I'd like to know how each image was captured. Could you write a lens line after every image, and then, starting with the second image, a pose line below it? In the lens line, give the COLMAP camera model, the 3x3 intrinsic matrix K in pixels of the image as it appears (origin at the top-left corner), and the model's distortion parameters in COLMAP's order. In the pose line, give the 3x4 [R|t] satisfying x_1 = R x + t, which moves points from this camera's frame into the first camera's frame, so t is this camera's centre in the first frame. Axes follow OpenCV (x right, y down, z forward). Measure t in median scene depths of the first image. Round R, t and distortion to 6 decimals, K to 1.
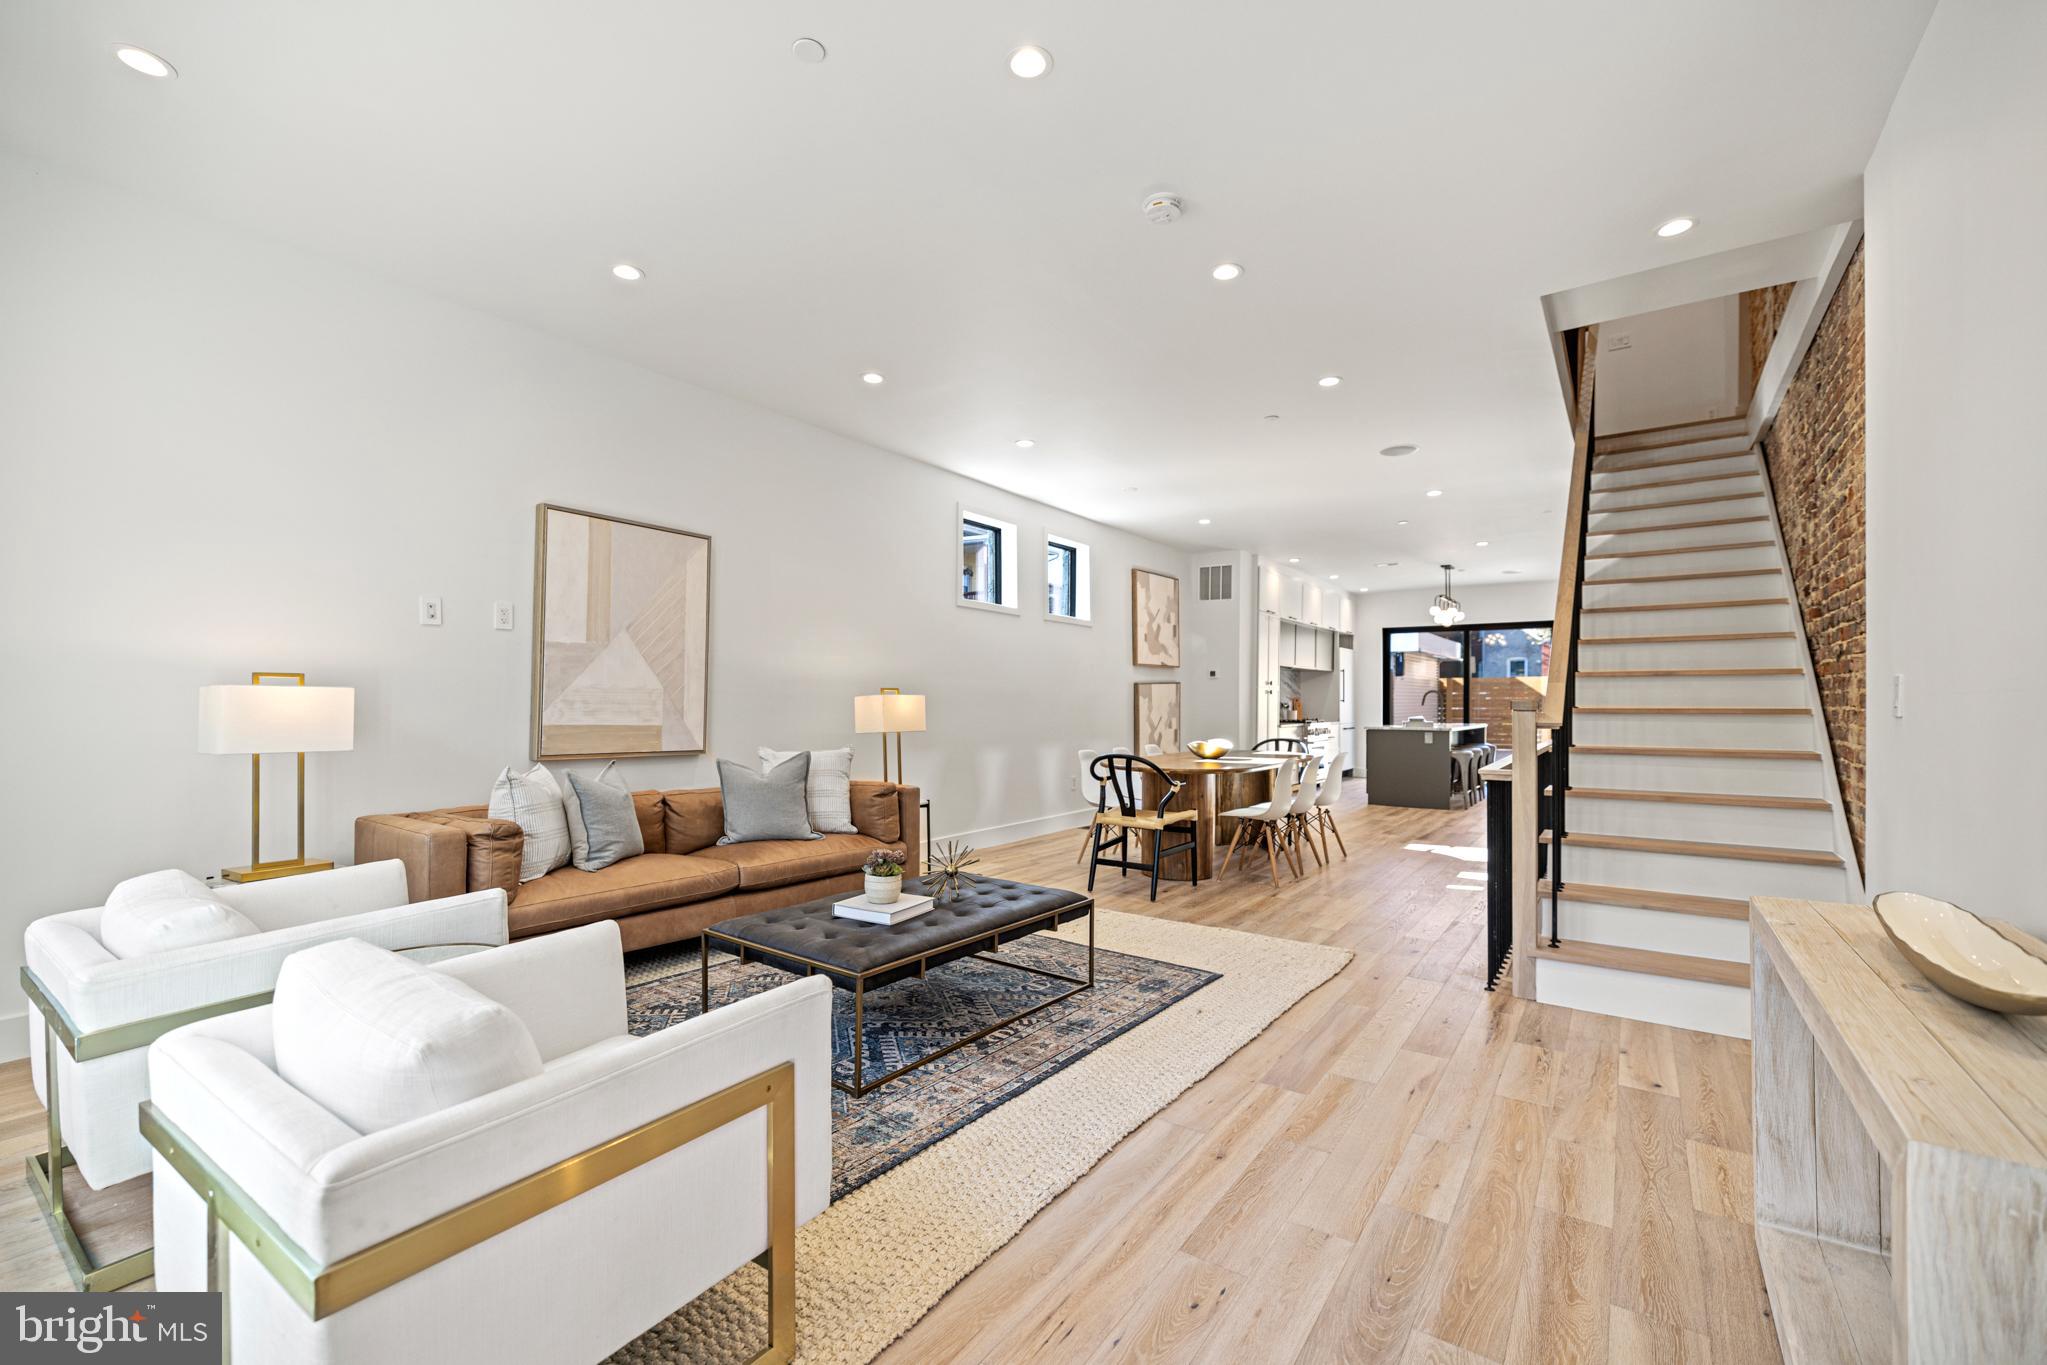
lens RADIAL K [[854.5, 0, 1032.3], [0, 854.5, 698.7], [0, 0, 1]] dist [0.007620, -0.000053]
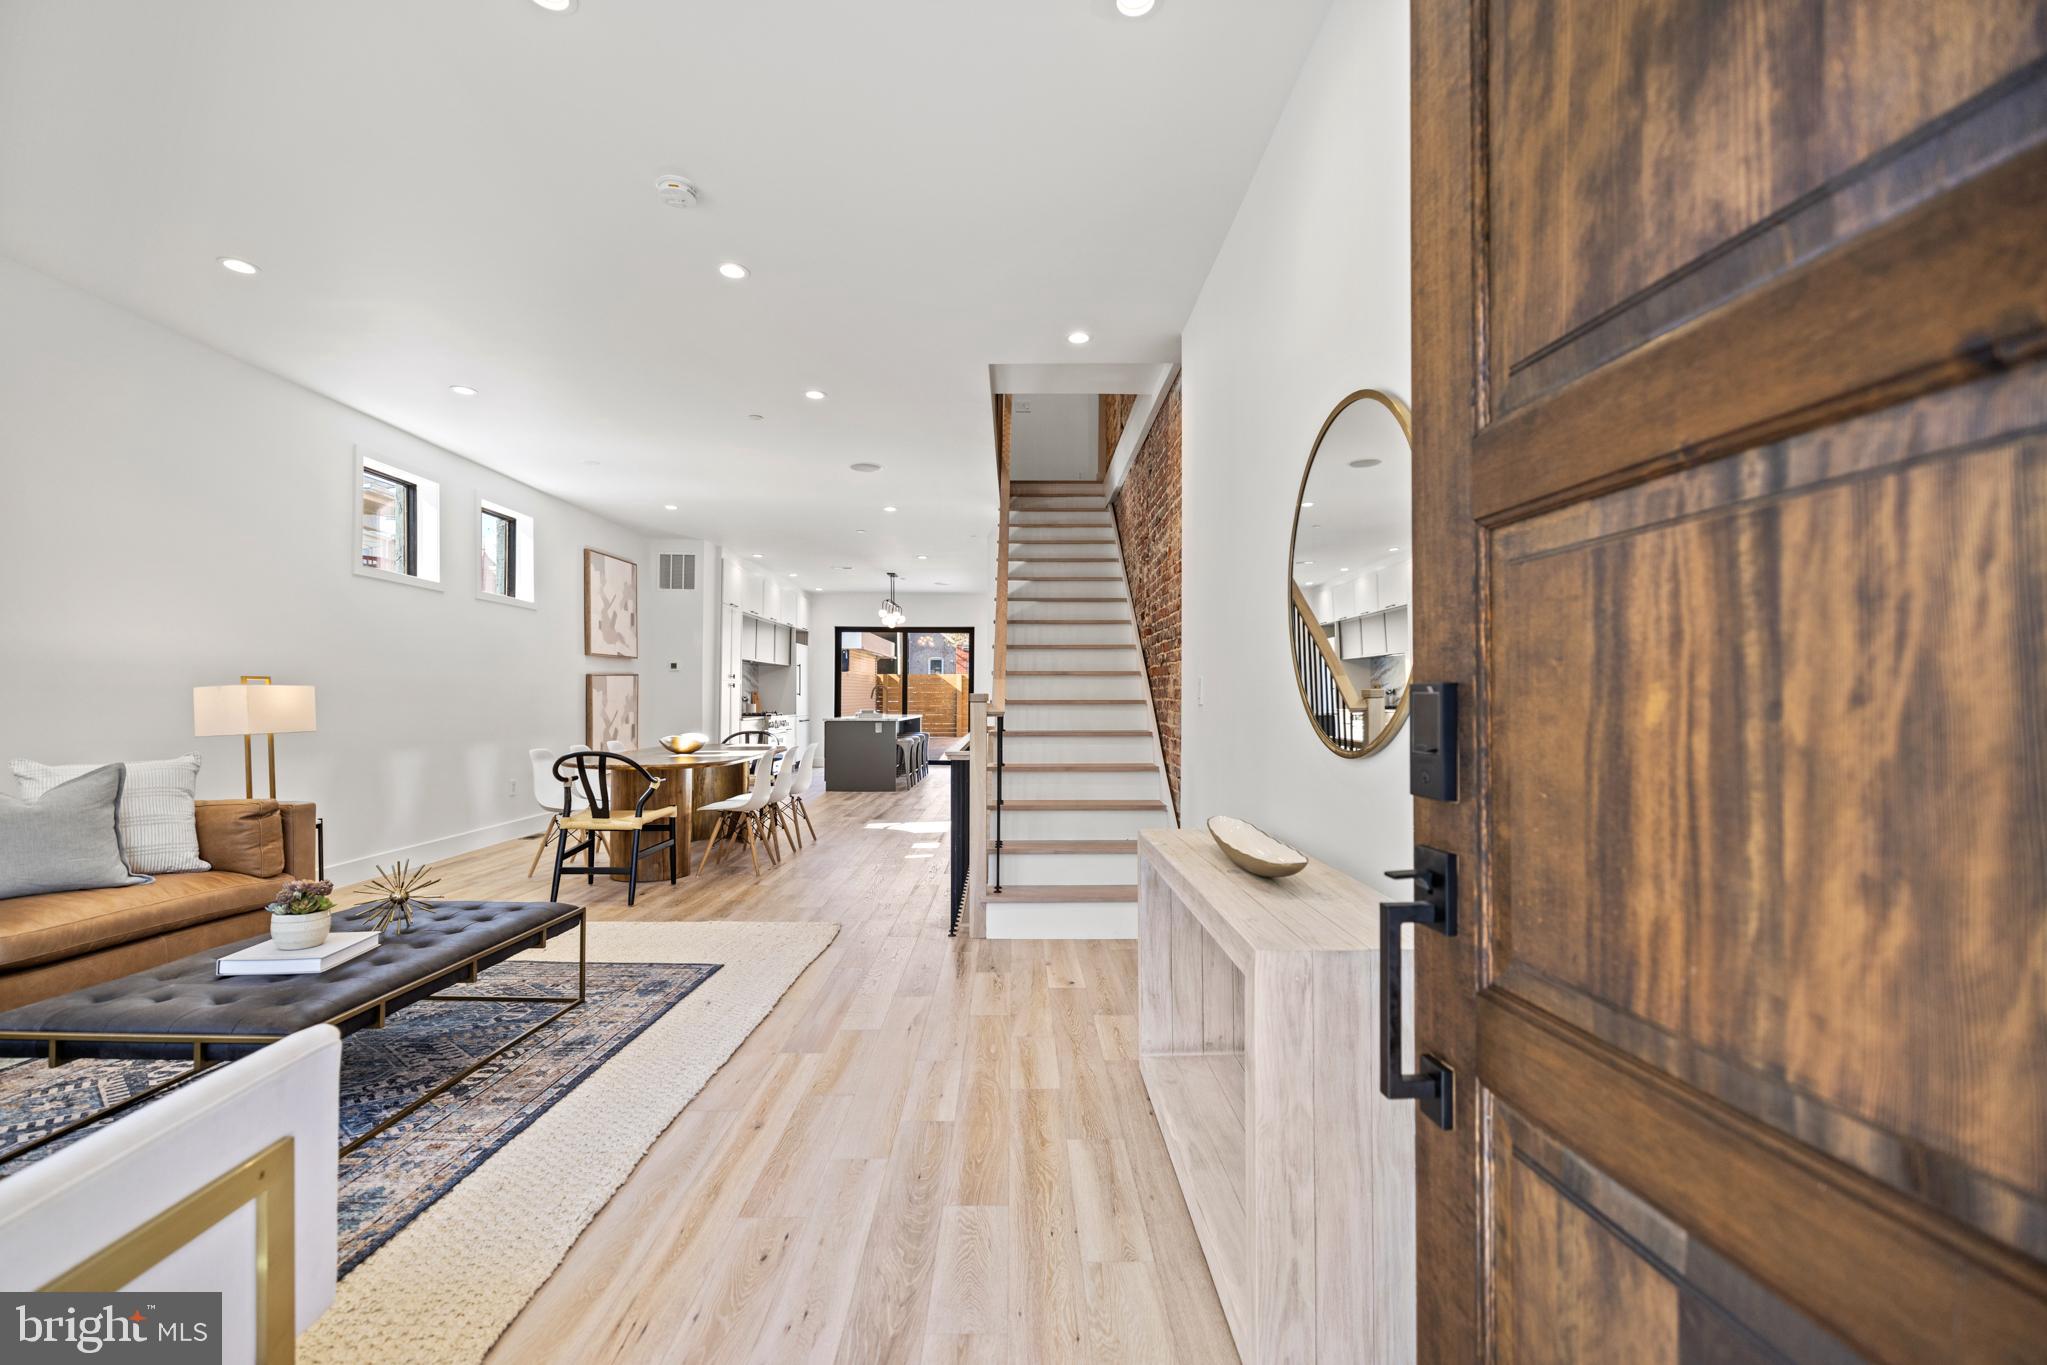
lens RADIAL K [[854.5, 0, 1015.9], [0, 854.5, 694.4], [0, 0, 1]] dist [0.007620, -0.000053]
pose [[0.818588, 0.001463, 0.574380, -0.080305], [-0.002848, 0.999995, 0.001512, 0.001402], [-0.574375, -0.002873, 0.818587, -0.025551]]
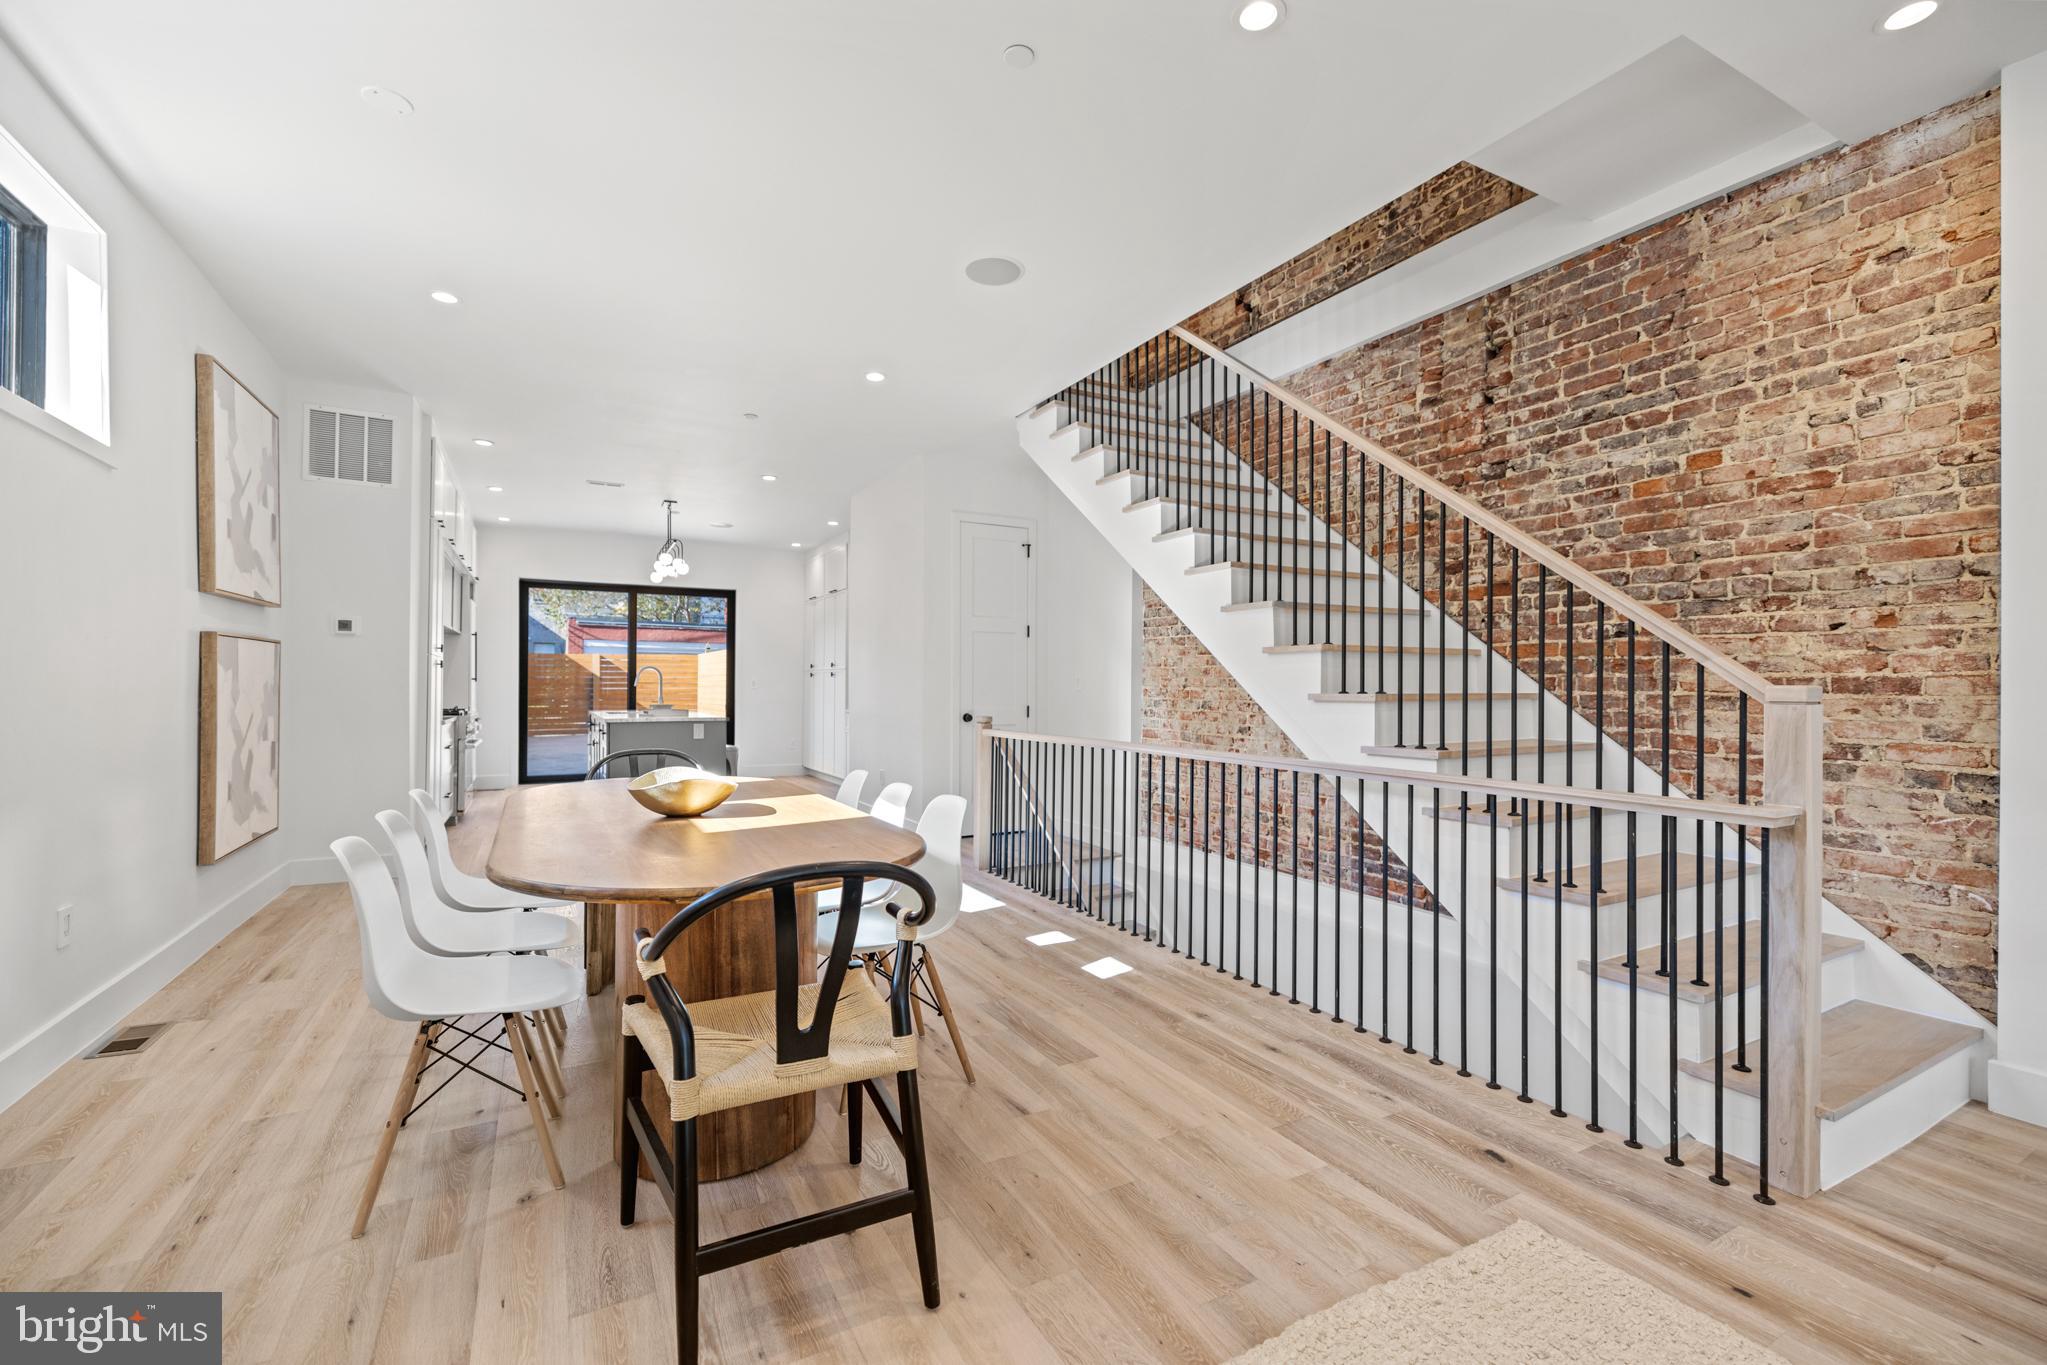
lens RADIAL K [[854.5, 0, 1018.8], [0, 854.5, 685.6], [0, 0, 1]] dist [0.007620, -0.000053]
pose [[0.447782, 0.000656, 0.894143, -0.197331], [-0.010026, 0.999941, 0.004287, 0.002388], [-0.894087, -0.010885, 0.447762, 1.232856]]
